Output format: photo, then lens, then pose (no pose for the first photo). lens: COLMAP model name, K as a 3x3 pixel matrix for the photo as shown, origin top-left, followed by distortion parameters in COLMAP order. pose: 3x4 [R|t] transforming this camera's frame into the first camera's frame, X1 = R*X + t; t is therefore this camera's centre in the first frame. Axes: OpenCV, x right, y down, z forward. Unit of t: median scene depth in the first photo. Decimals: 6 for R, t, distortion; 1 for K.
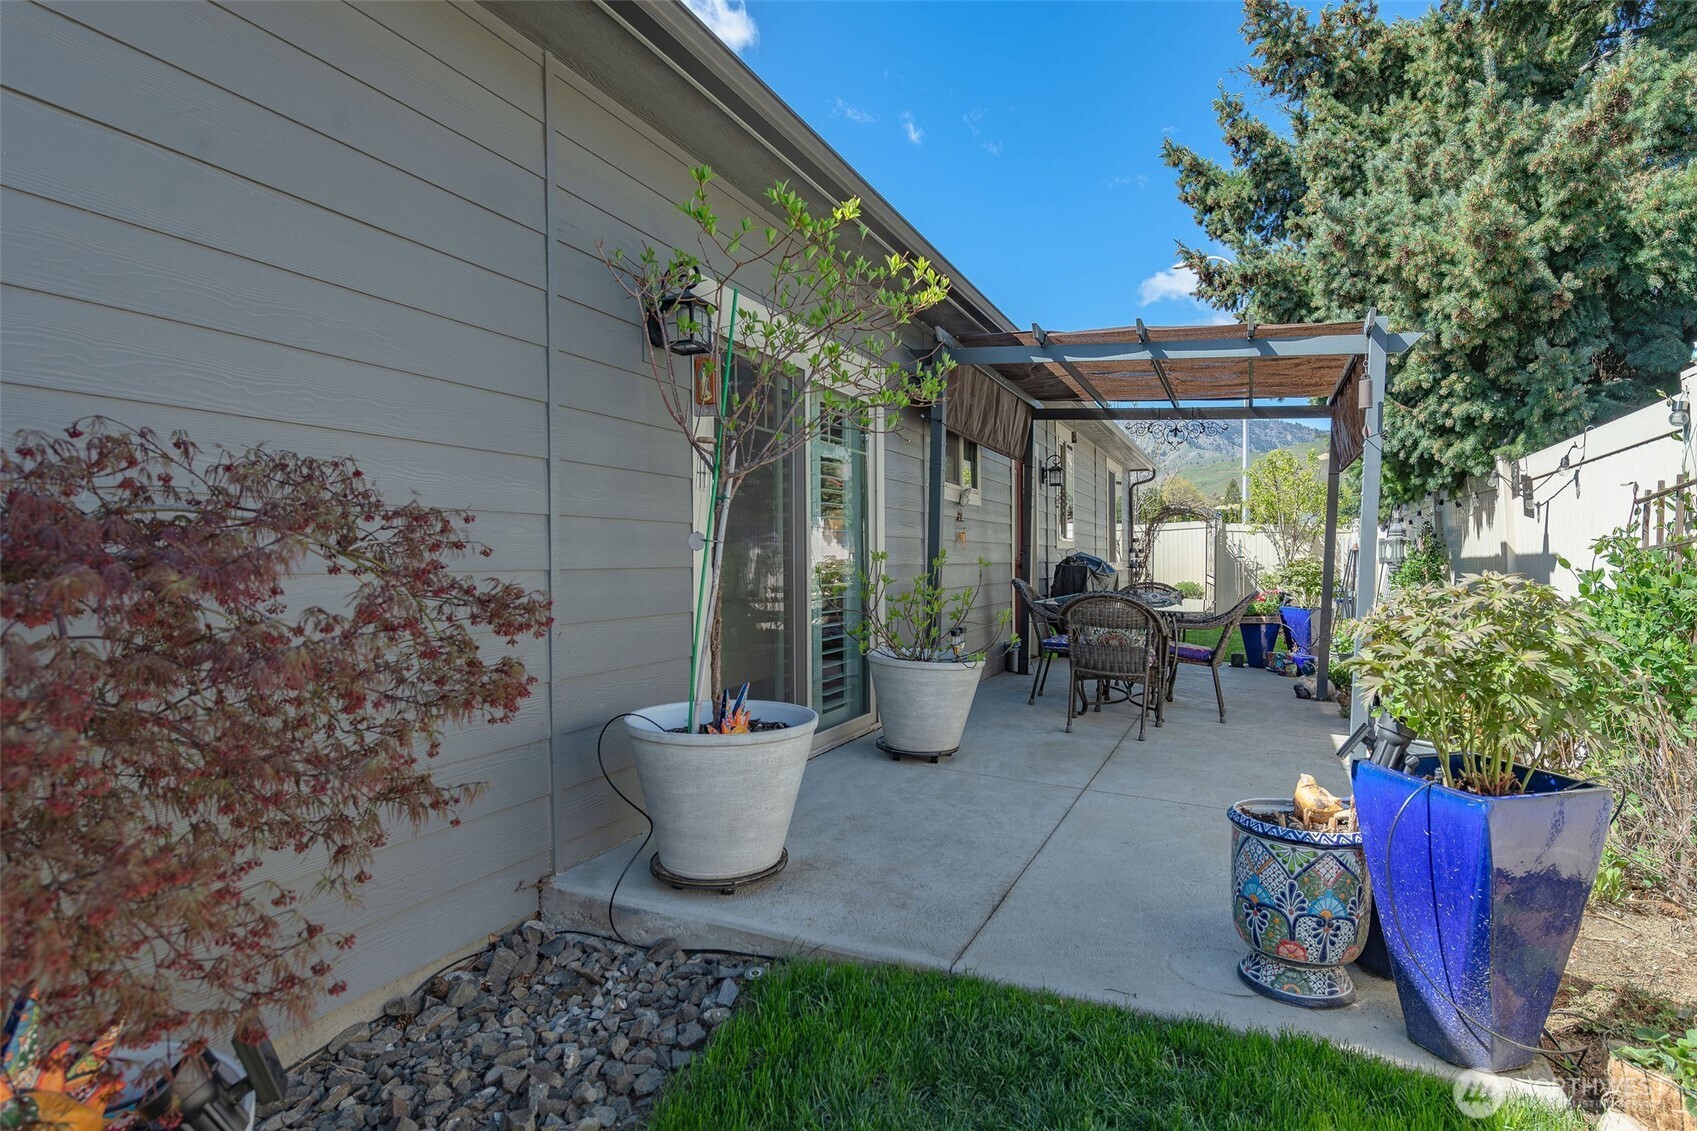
lens RADIAL K [[948.6, 0, 893.3], [0, 948.6, 566.4], [0, 0, 1]] dist [0.001845, -0.002511]
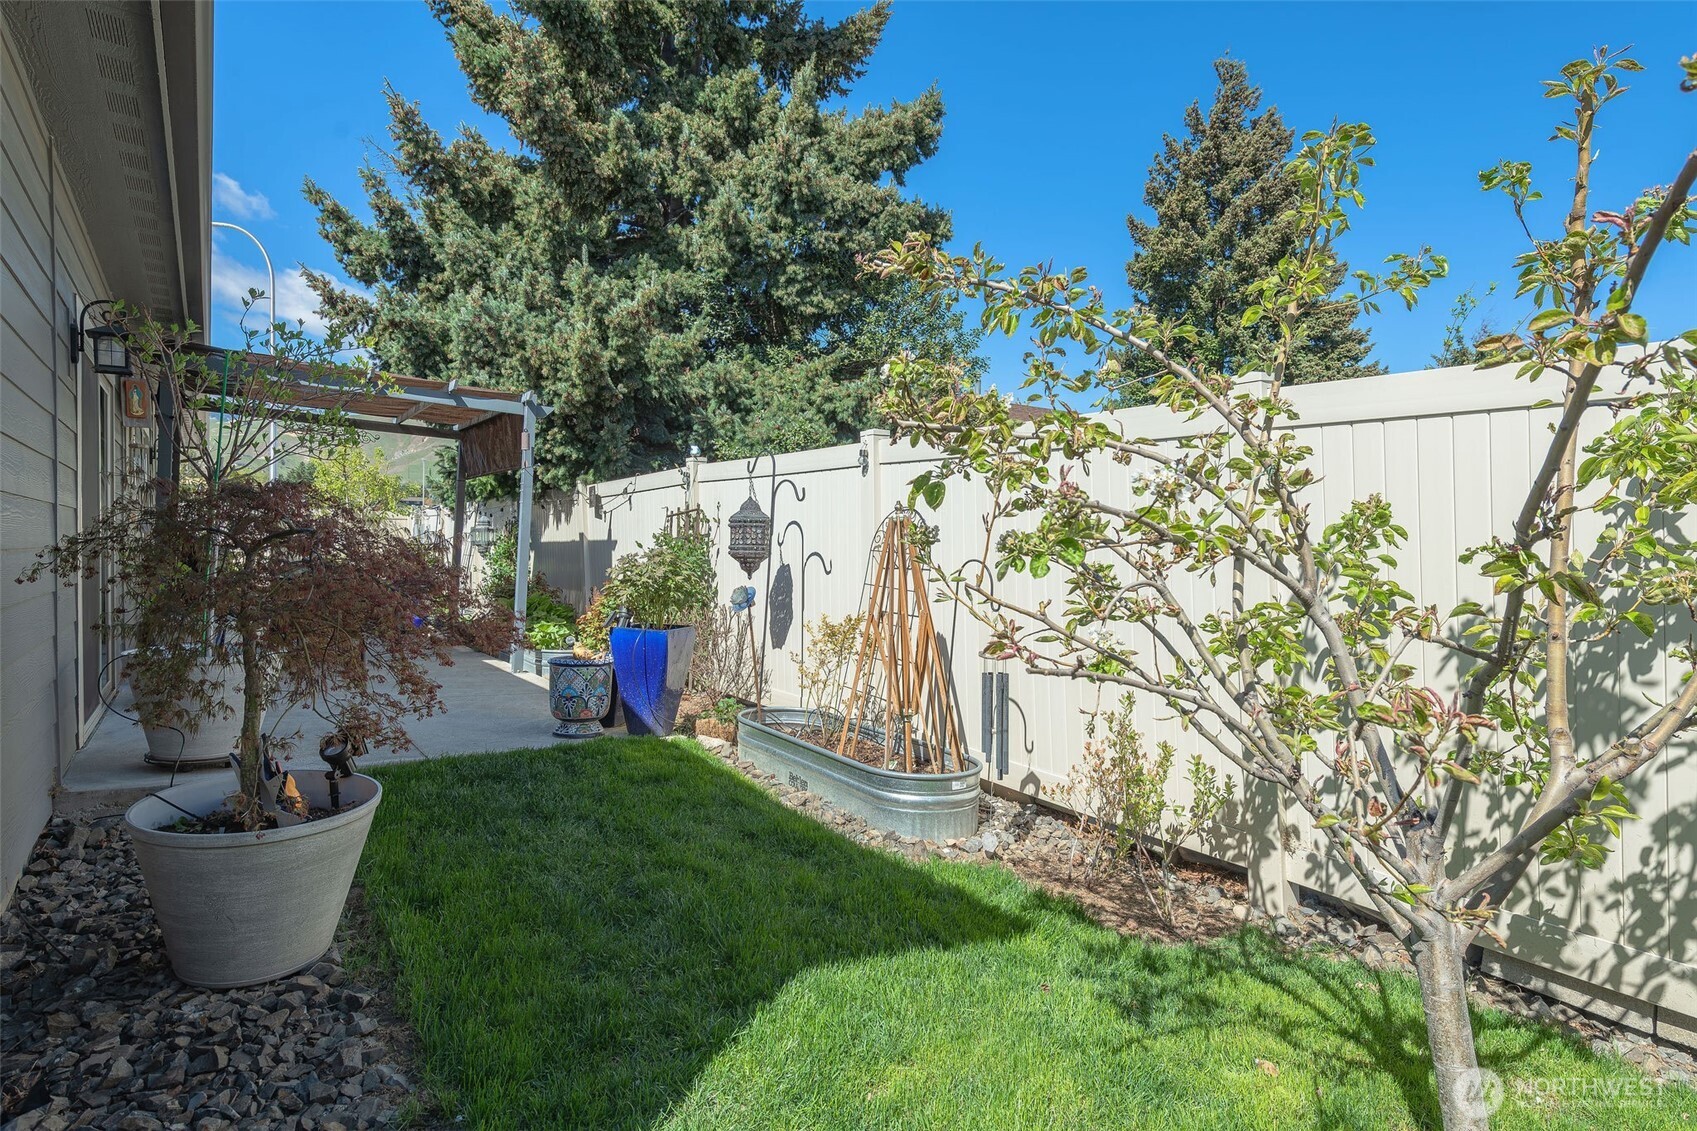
lens RADIAL K [[948.6, 0, 893.3], [0, 948.6, 566.4], [0, 0, 1]] dist [0.001845, -0.002511]
pose [[0.540760, -0.010702, 0.841109, -0.352418], [-0.004363, 0.999870, 0.015527, 0.003669], [-0.841166, -0.012066, 0.540643, -0.274025]]
